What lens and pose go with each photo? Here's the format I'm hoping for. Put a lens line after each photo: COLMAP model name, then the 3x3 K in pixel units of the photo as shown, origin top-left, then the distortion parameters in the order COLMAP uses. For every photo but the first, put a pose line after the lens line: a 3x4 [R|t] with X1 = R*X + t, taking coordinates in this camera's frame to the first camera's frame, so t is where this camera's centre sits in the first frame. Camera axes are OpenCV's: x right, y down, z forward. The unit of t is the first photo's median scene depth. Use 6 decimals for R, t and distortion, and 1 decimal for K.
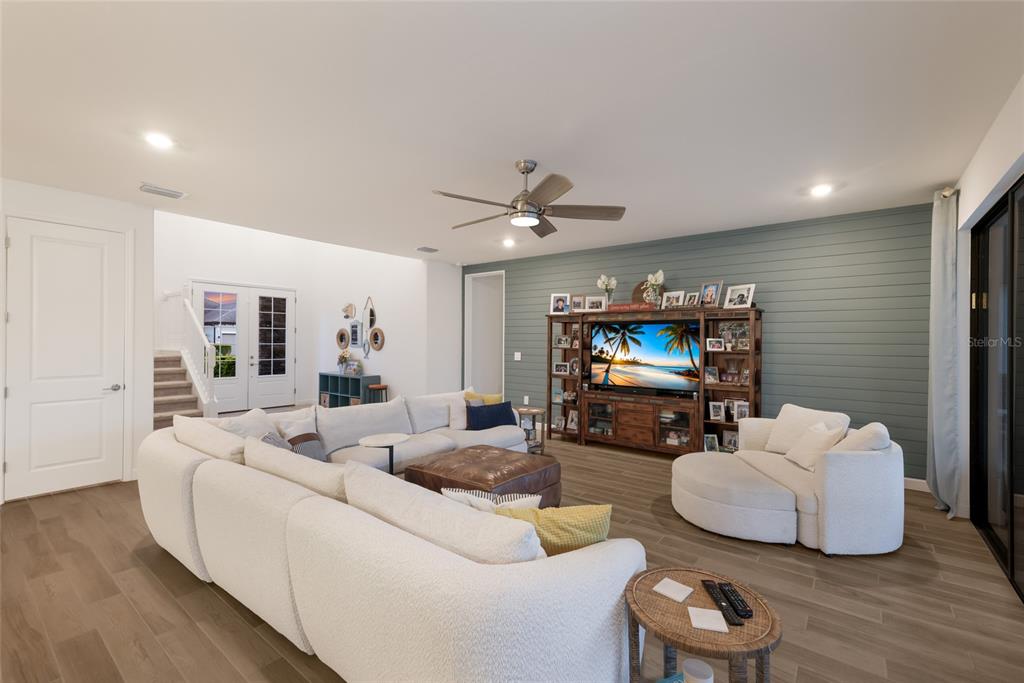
lens RADIAL K [[447.7, 0, 514.4], [0, 447.7, 343.5], [0, 0, 1]] dist [-0.002173, -0.002343]
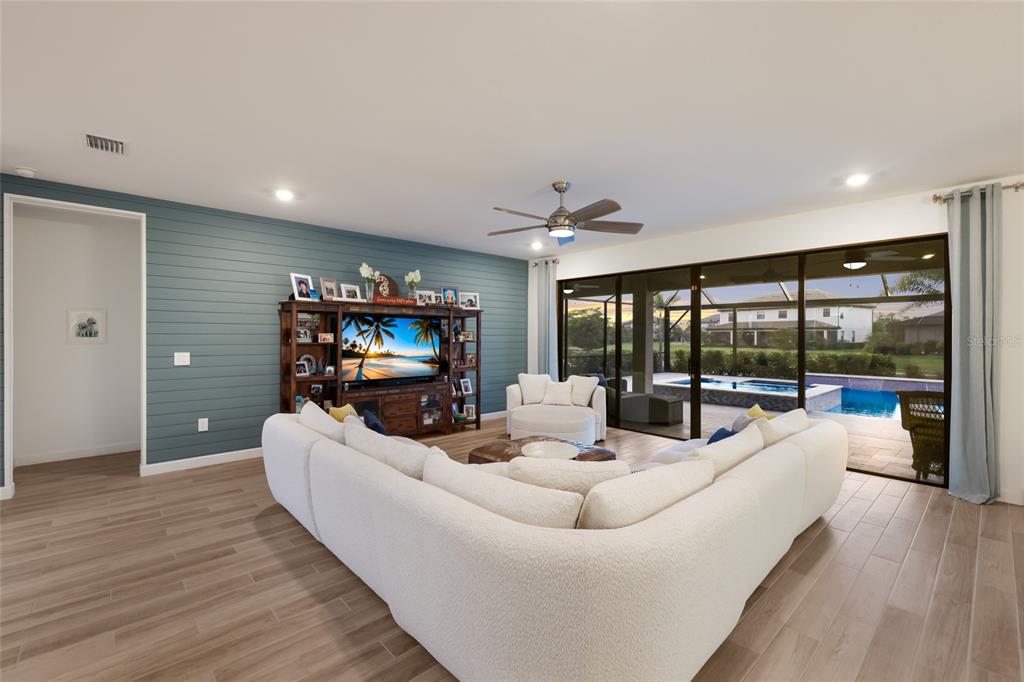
lens RADIAL K [[447.7, 0, 520.0], [0, 447.7, 323.8], [0, 0, 1]] dist [-0.002173, -0.002343]
pose [[0.151246, 0.016384, 0.988360, -0.678005], [0.001427, 0.999858, -0.016793, -0.010589], [-0.988495, 0.003950, 0.151201, 0.538847]]
